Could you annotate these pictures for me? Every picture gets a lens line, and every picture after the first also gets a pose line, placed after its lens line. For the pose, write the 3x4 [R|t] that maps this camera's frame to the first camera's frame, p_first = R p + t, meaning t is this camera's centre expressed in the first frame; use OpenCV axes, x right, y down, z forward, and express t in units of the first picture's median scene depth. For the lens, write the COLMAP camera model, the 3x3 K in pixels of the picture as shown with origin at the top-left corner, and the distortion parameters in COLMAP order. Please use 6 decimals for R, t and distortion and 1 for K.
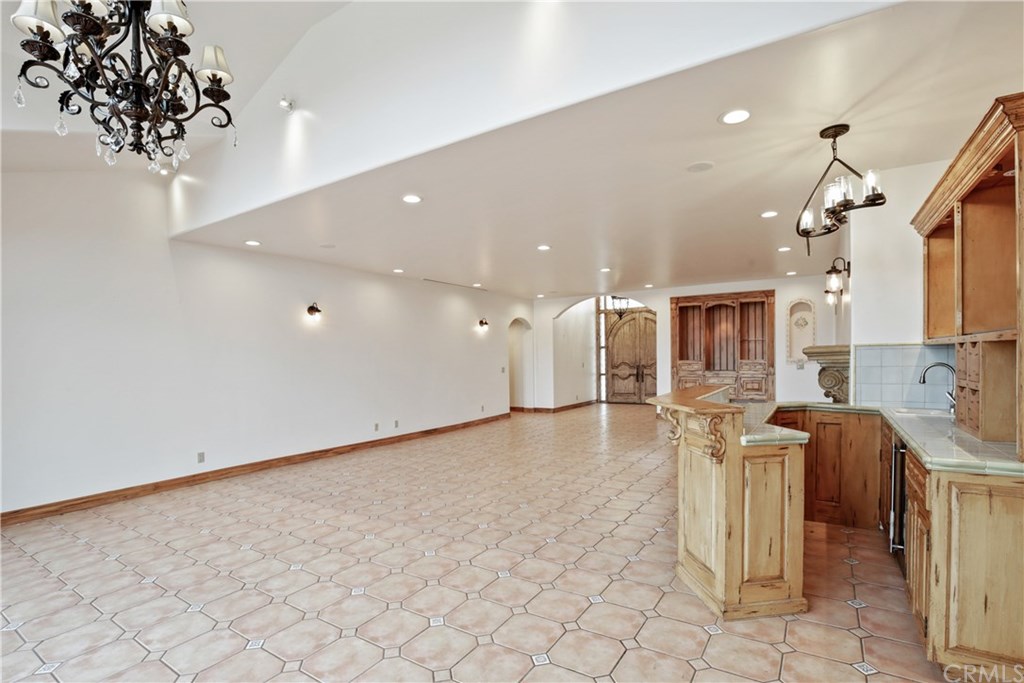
lens RADIAL K [[489.1, 0, 512.0], [0, 489.1, 352.5], [0, 0, 1]] dist [-0.027849, 0.000846]
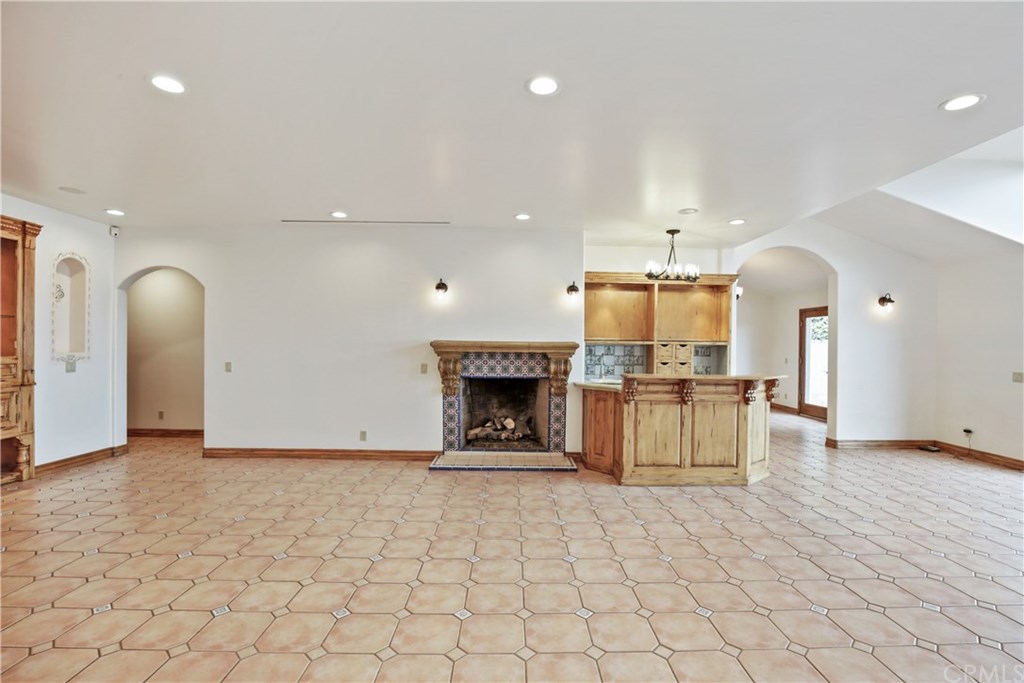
lens RADIAL K [[474.3, 0, 519.1], [0, 474.3, 349.3], [0, 0, 1]] dist [-0.018672, 0.000693]
pose [[-0.557257, 0.002004, 0.830337, -0.166249], [-0.005474, 0.999966, -0.006087, 0.006228], [-0.830322, -0.007937, -0.557228, 0.772000]]
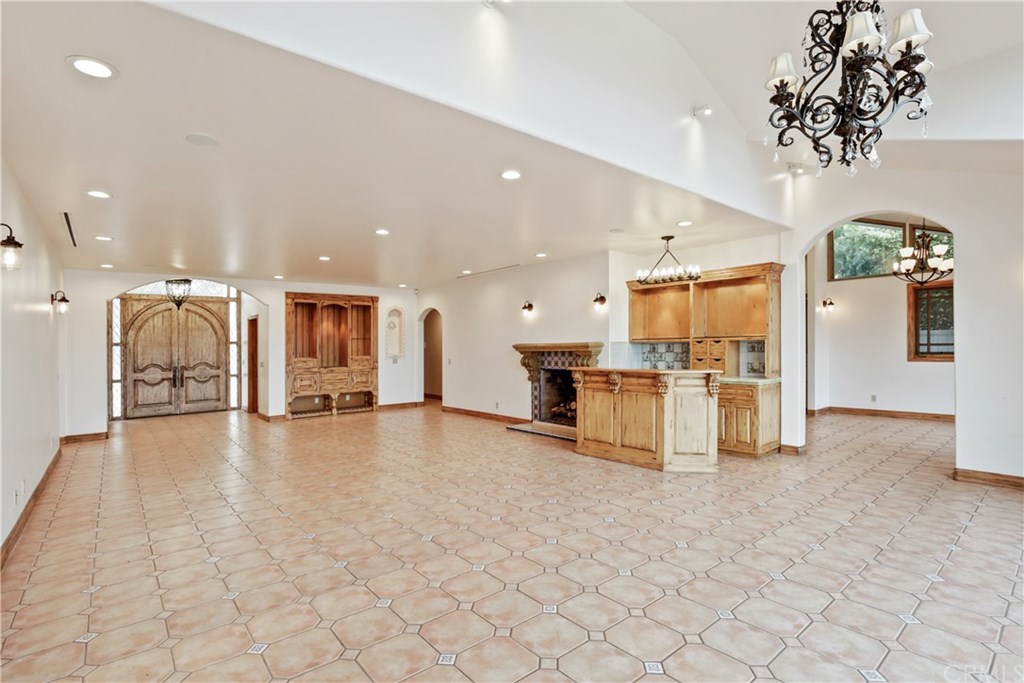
lens RADIAL K [[489.1, 0, 512.0], [0, 489.1, 352.5], [0, 0, 1]] dist [-0.027849, 0.000846]
pose [[0.299401, 0.000255, 0.954127, -0.459448], [0.006175, 0.999979, -0.002206, 0.010095], [-0.954107, 0.006552, 0.299393, 0.308000]]
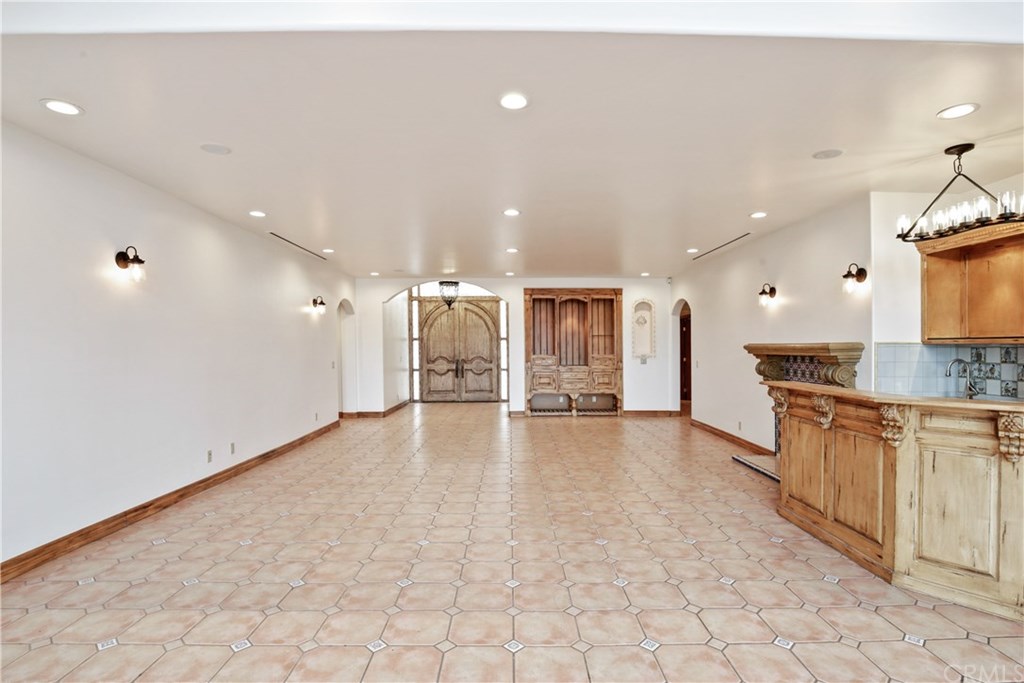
lens RADIAL K [[513.3, 0, 516.5], [0, 513.3, 346.4], [0, 0, 1]] dist [-0.027143, 0.000730]
pose [[0.832530, 0.018039, 0.553687, -0.248654], [-0.018302, 0.999820, -0.005055, 0.005355], [-0.553678, -0.005925, 0.832710, 0.186365]]
